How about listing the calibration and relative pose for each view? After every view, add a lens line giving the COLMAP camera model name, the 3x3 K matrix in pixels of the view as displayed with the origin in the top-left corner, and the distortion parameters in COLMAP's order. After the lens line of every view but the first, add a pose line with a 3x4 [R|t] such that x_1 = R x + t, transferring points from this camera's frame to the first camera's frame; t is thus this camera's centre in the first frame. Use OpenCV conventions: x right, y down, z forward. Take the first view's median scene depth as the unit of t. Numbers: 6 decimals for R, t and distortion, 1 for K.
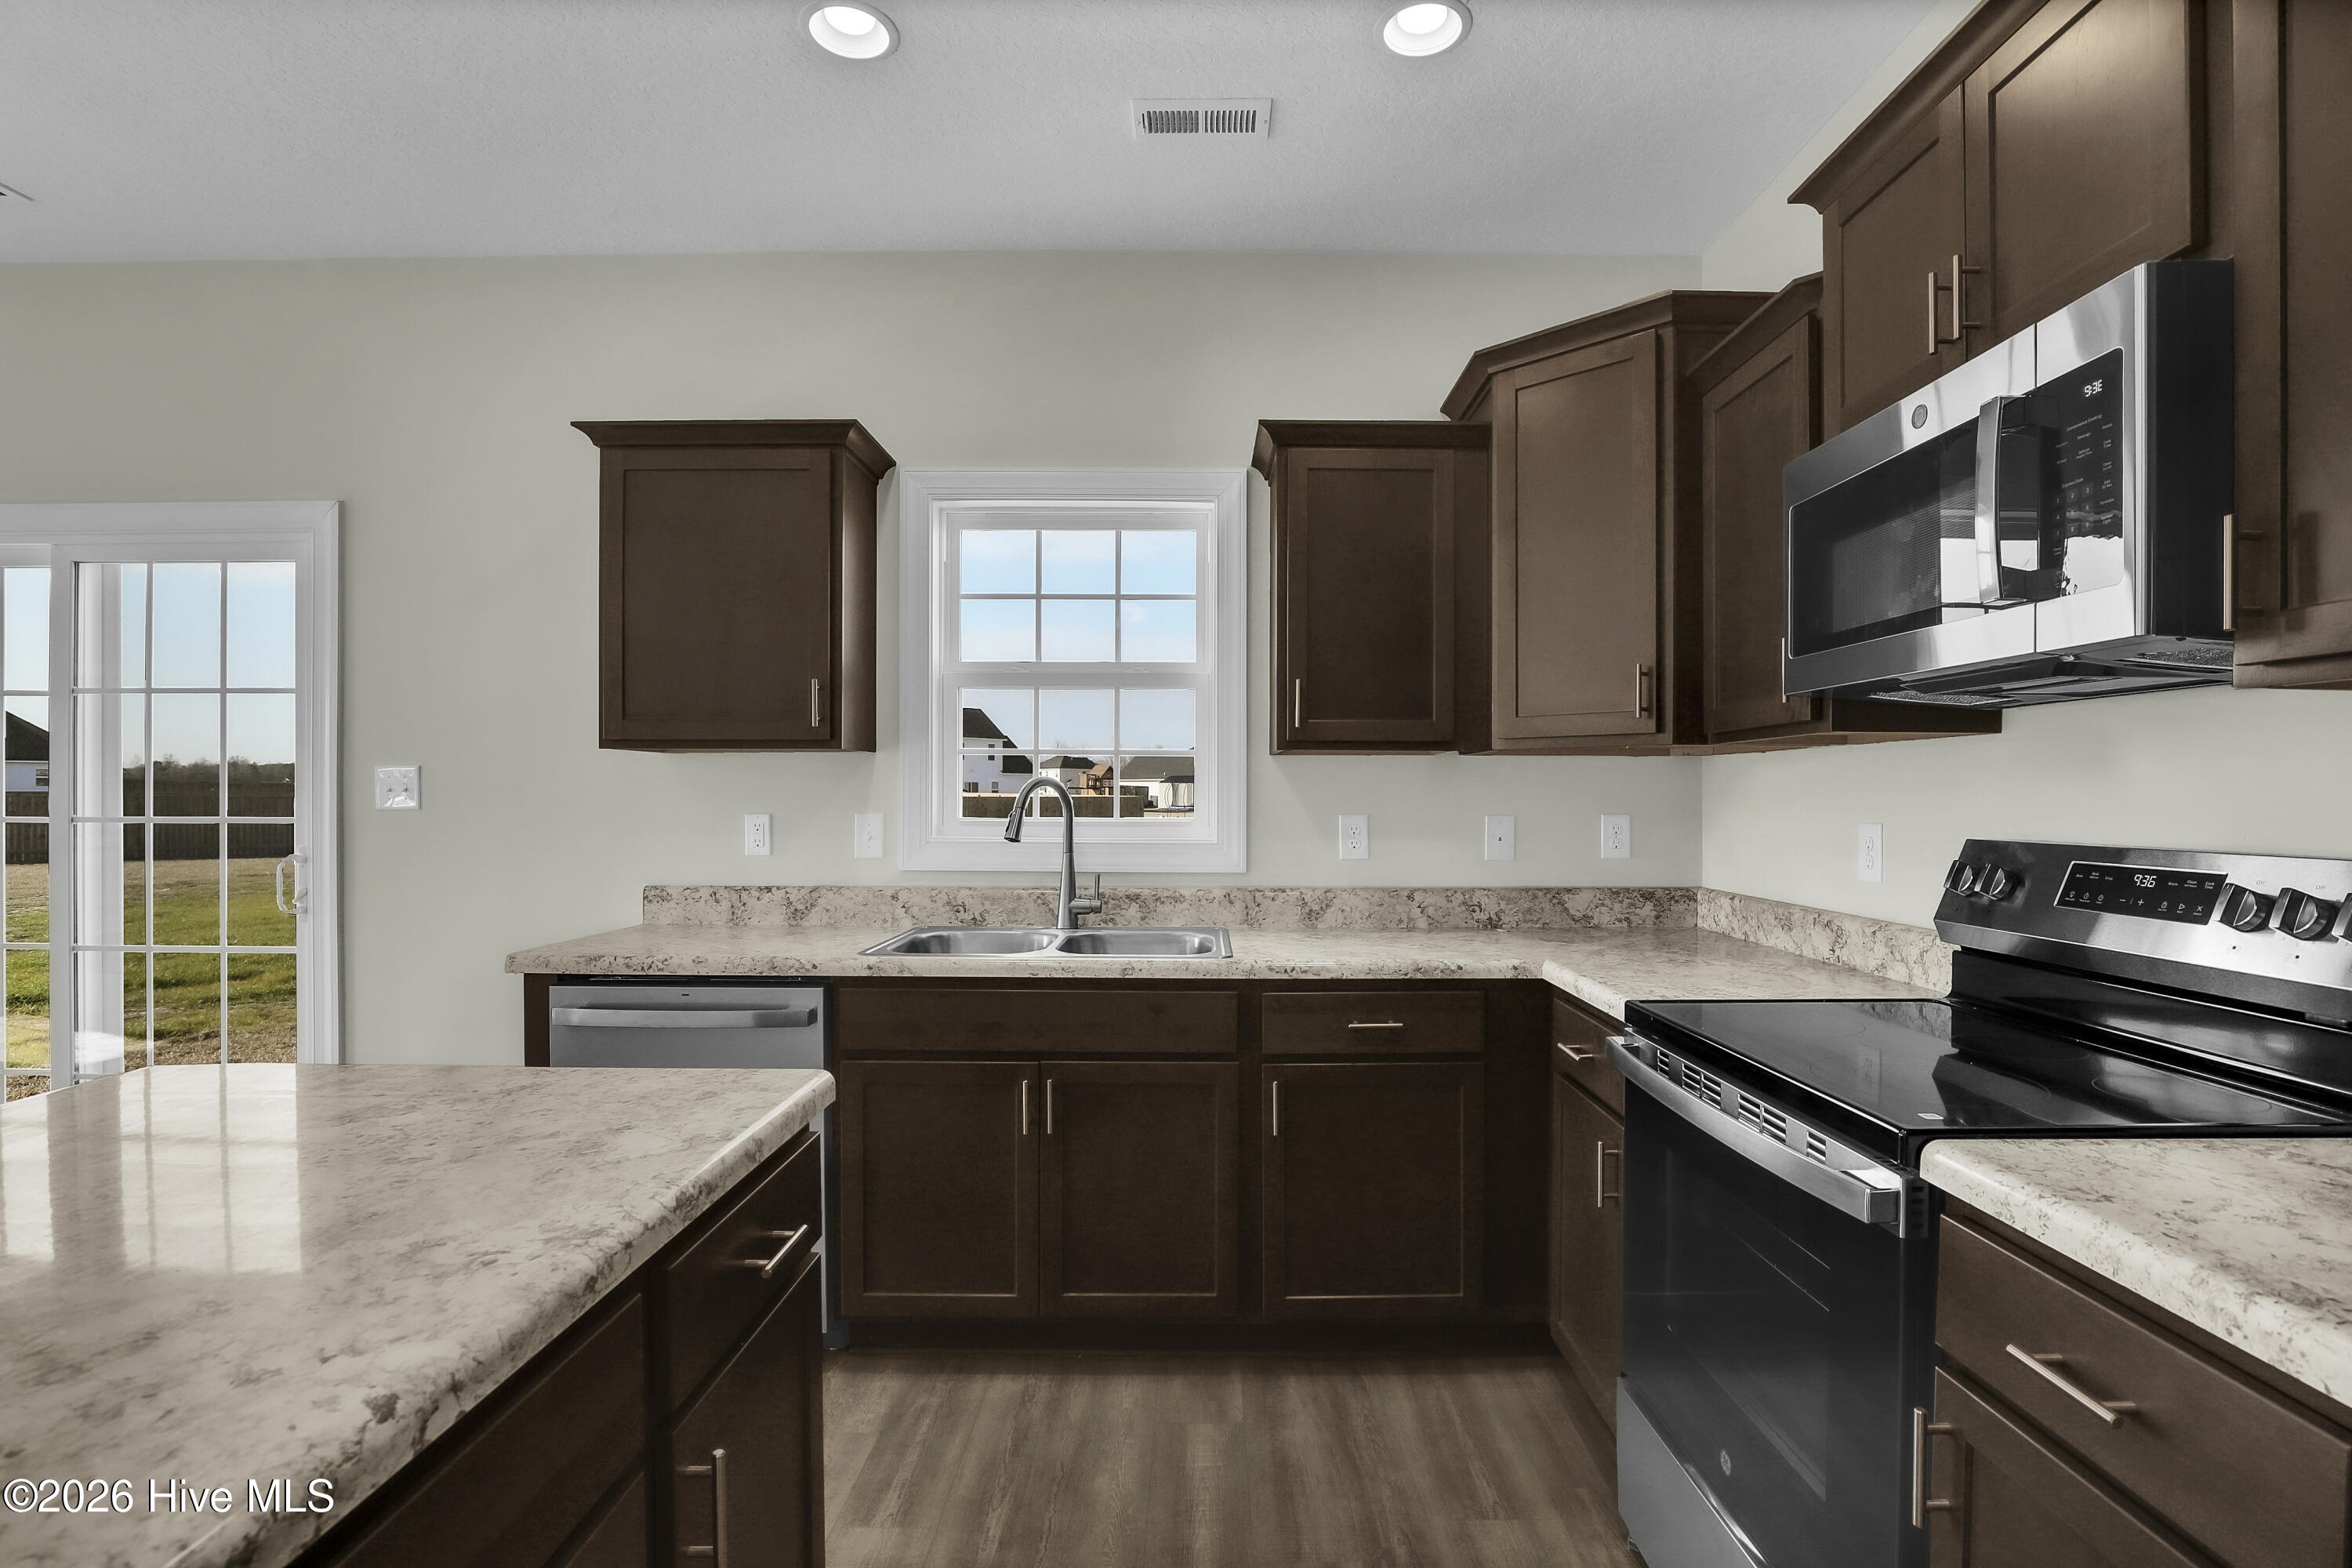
lens RADIAL K [[1135.4, 0, 1188.7], [0, 1135.4, 795.0], [0, 0, 1]] dist [-0.002678, -0.000001]
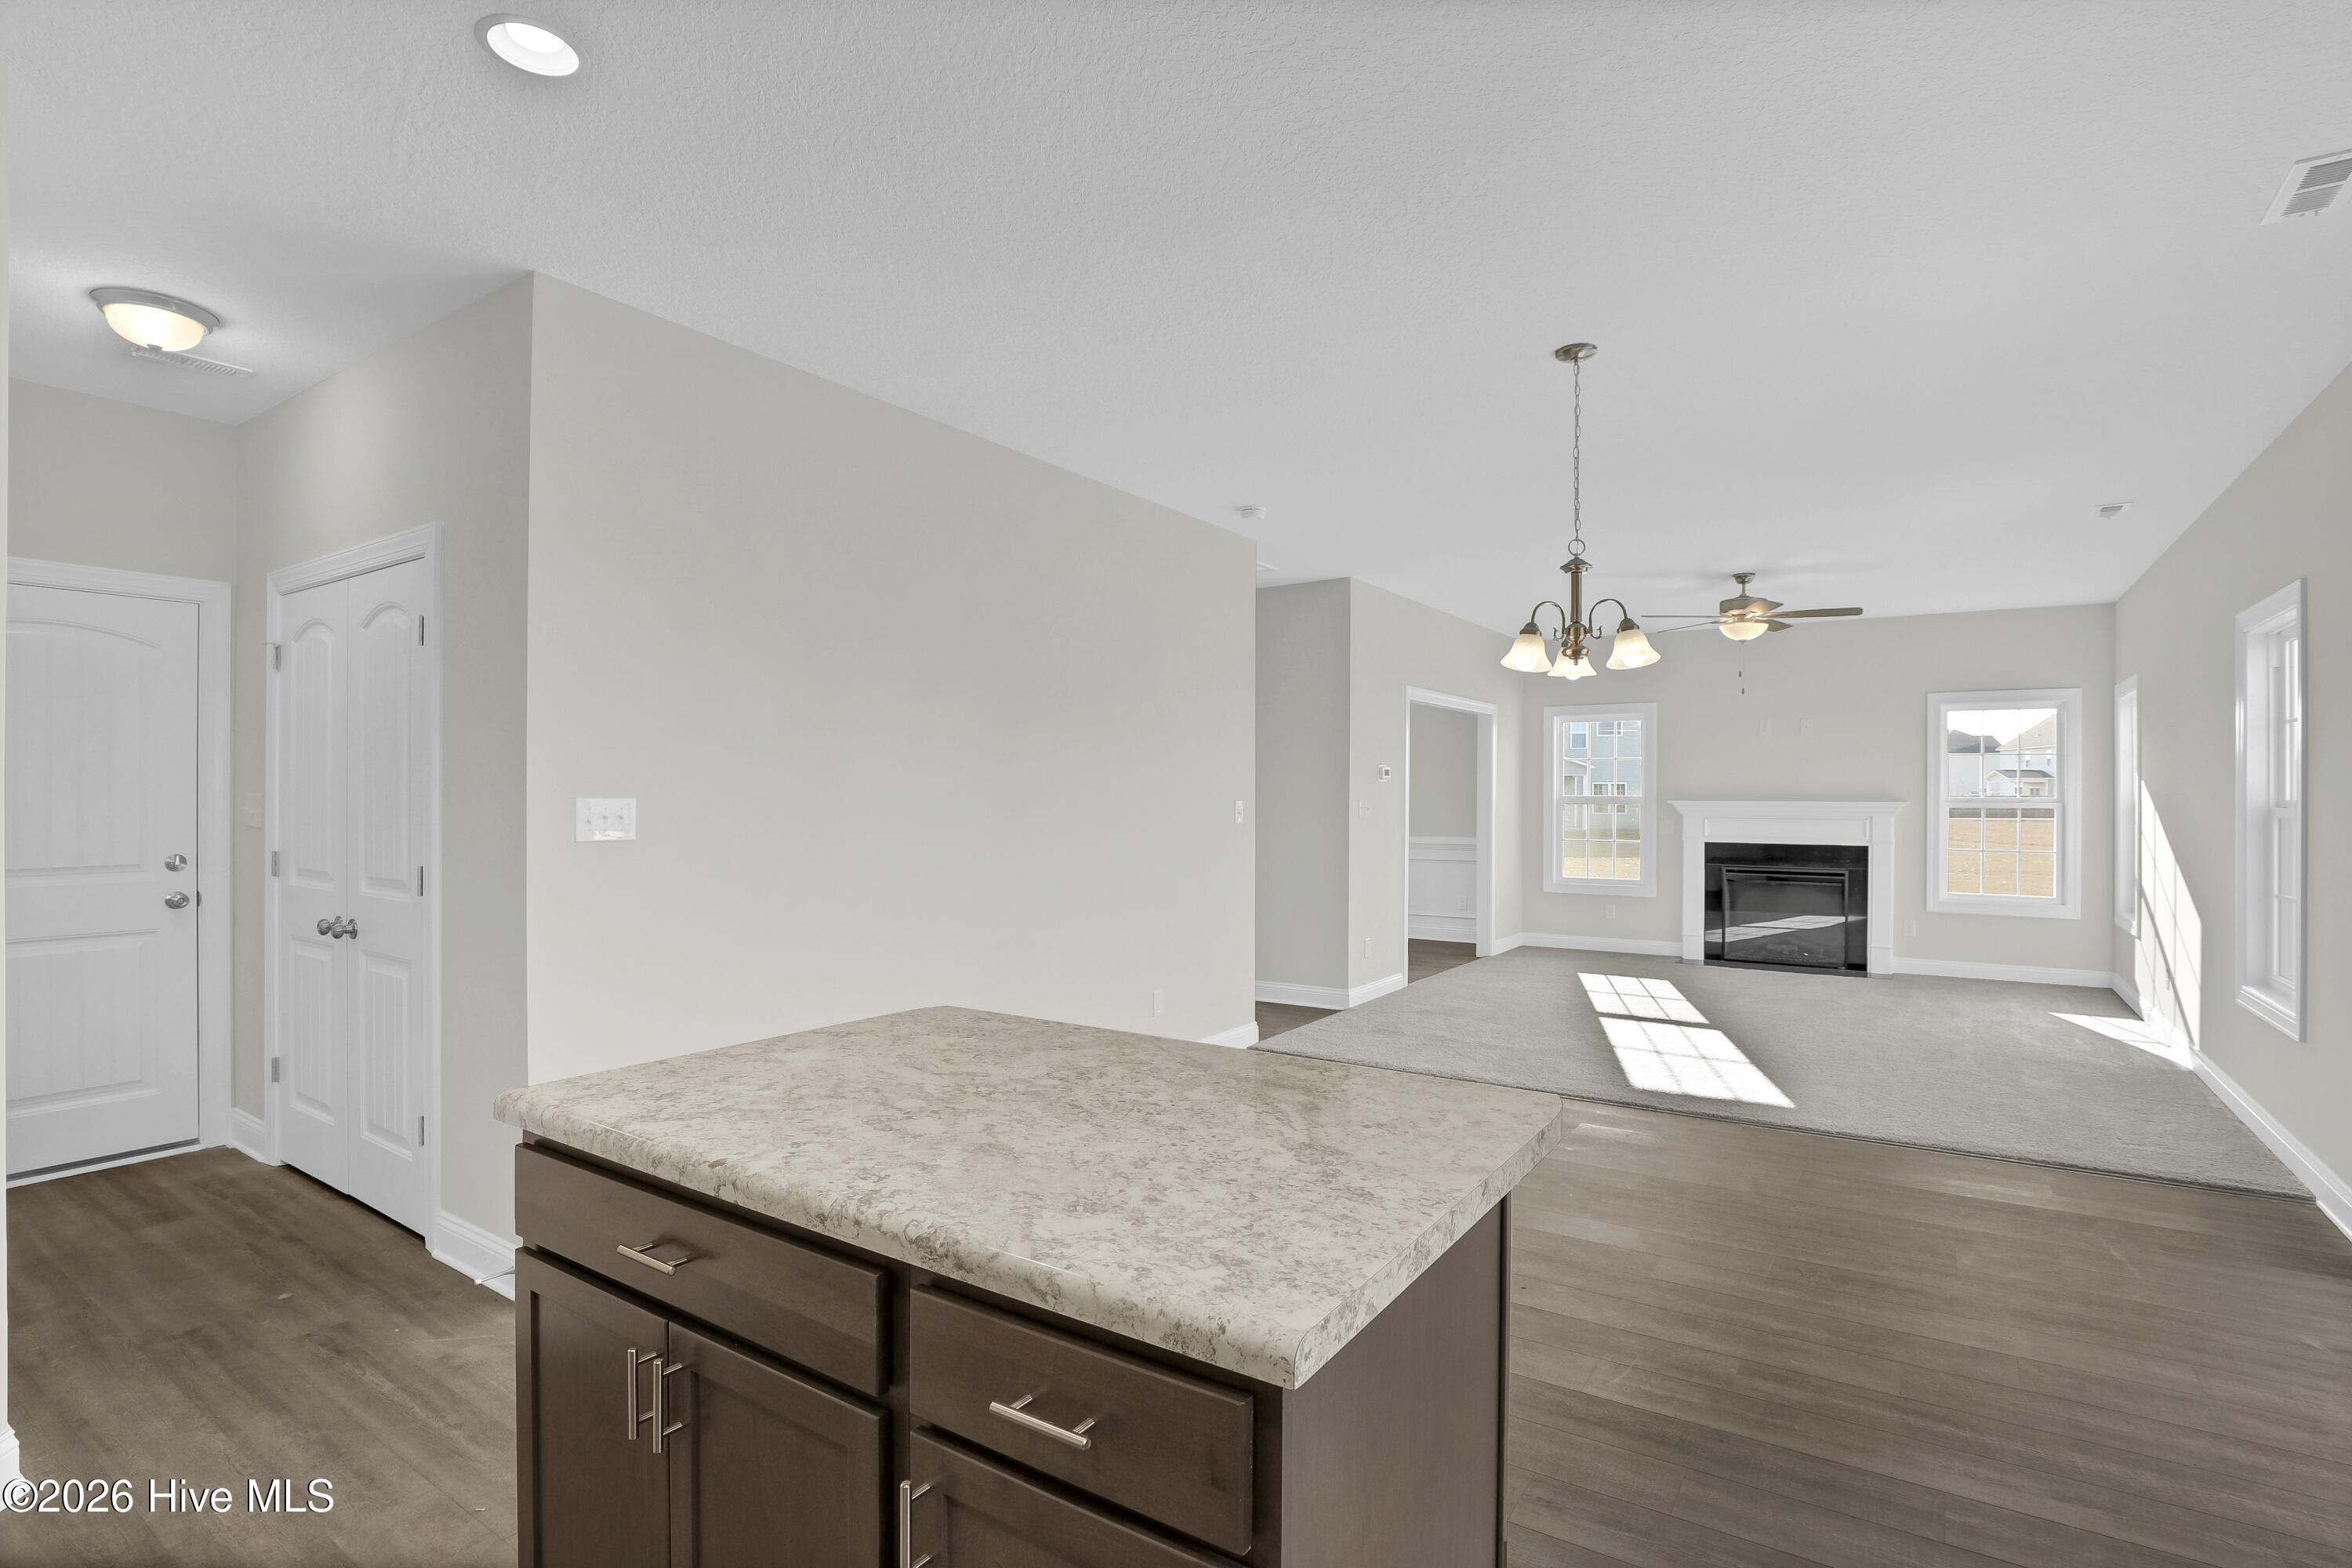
lens RADIAL K [[1135.4, 0, 1188.7], [0, 1135.4, 795.0], [0, 0, 1]] dist [-0.002678, -0.000001]
pose [[-0.558156, 0.001323, -0.829735, 0.334110], [0.000789, 0.999999, 0.001064, -0.090056], [0.829736, -0.000060, -0.558156, 1.752812]]
